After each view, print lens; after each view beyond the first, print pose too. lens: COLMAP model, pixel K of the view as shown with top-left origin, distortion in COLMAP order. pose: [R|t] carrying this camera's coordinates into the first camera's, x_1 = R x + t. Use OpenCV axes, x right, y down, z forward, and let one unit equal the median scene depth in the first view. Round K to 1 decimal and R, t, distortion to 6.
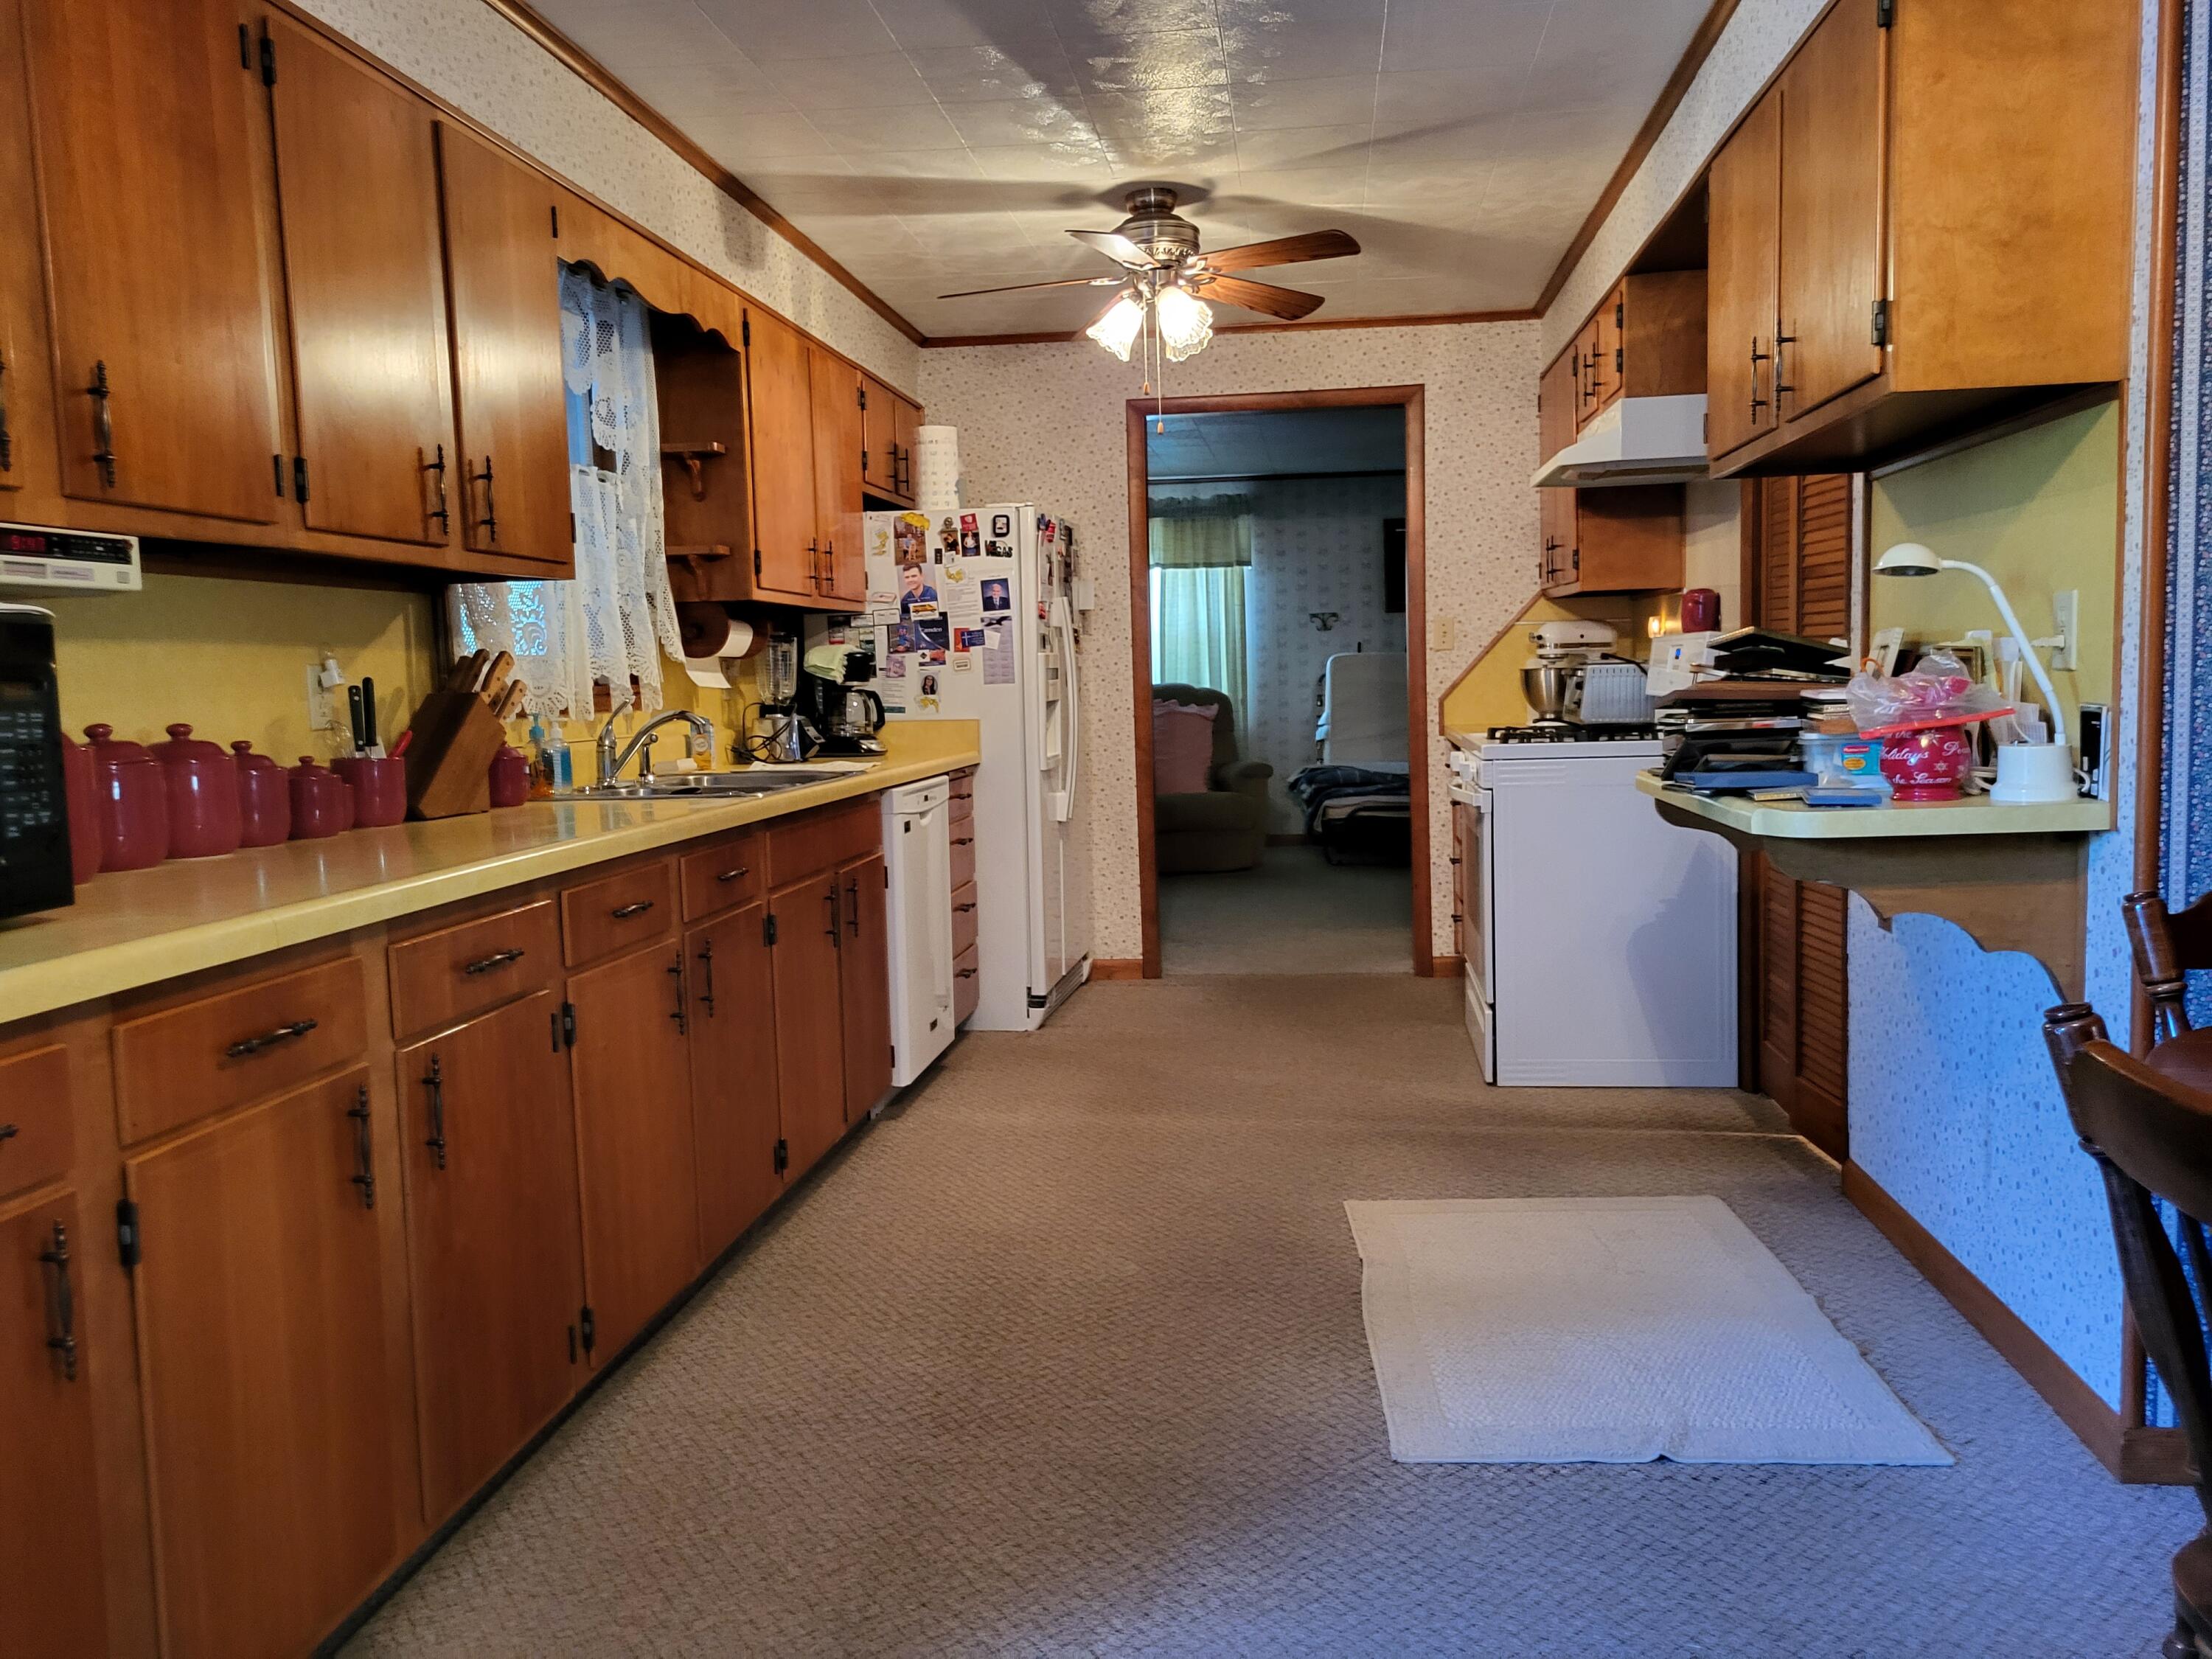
lens RADIAL K [[1643.9, 0, 1106.0], [0, 1643.9, 829.5], [0, 0, 1]] dist [0.006686, -0.009199]
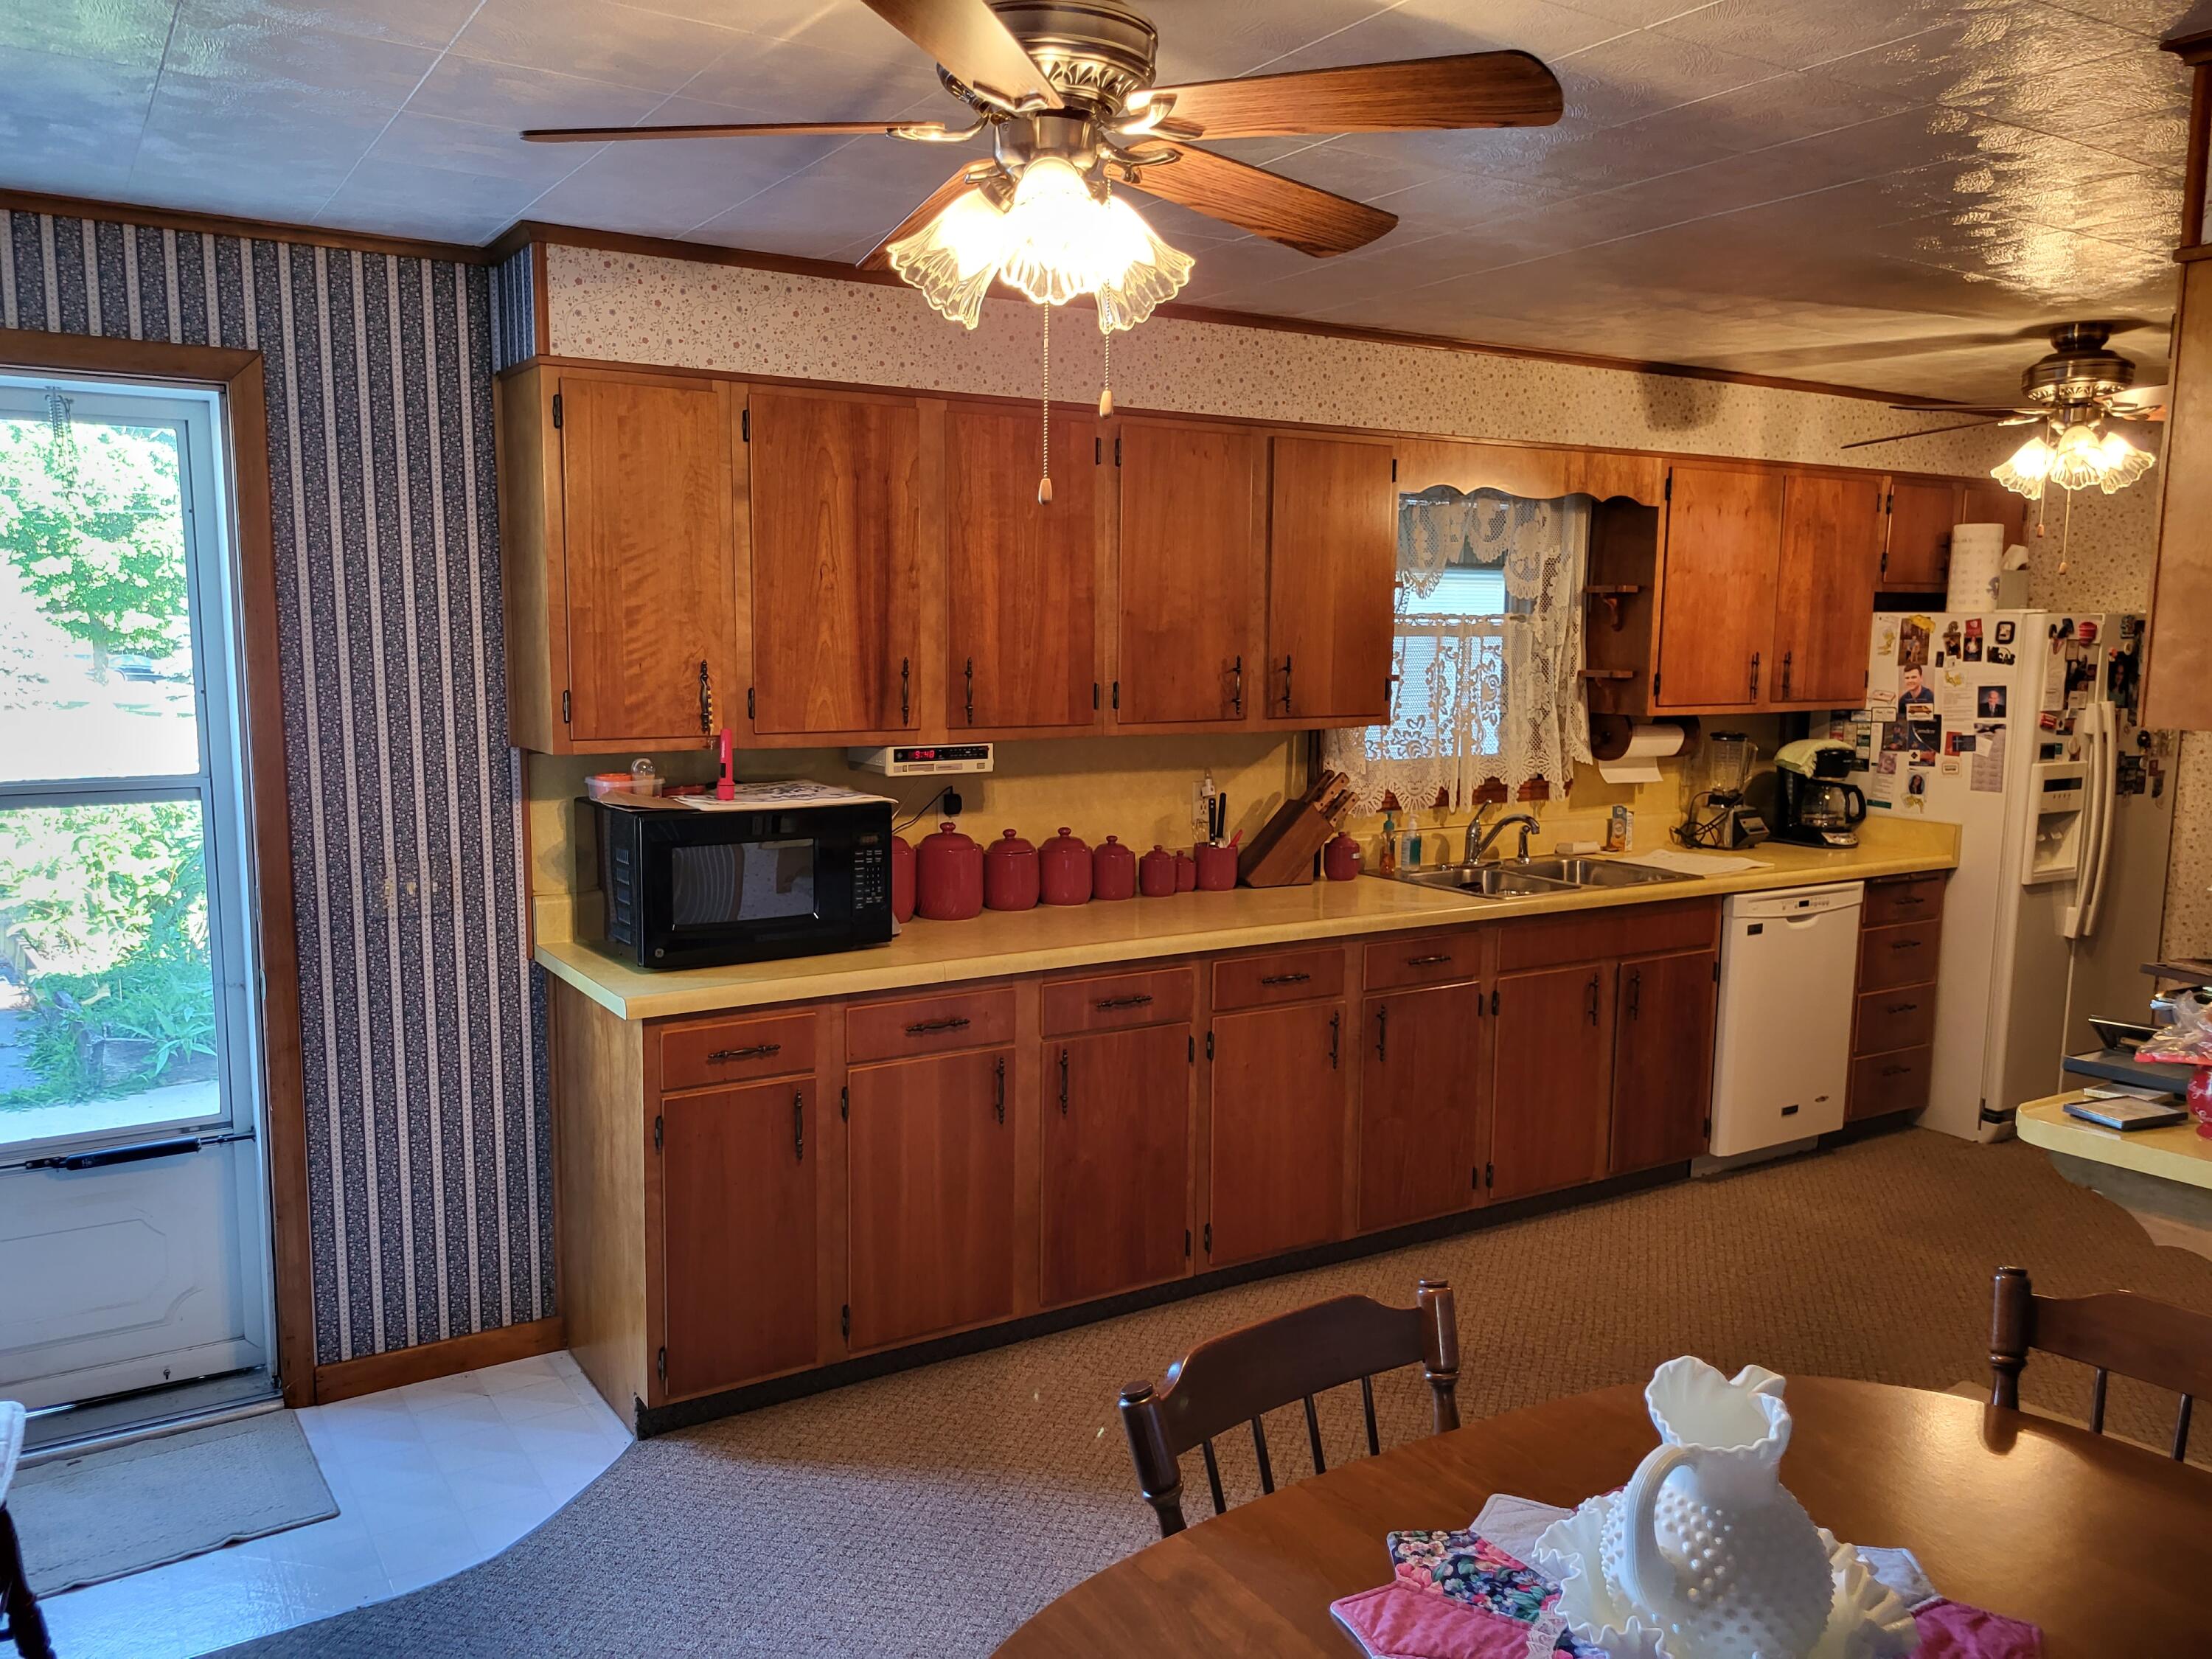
lens RADIAL K [[1679.6, 0, 1106.0], [0, 1679.6, 829.5], [0, 0, 1]] dist [0.006713, -0.031601]
pose [[0.640991, 0.128105, -0.756783, 0.363797], [-0.101845, 0.991451, 0.081567, -0.094820], [0.760762, 0.024791, 0.648558, -0.054471]]
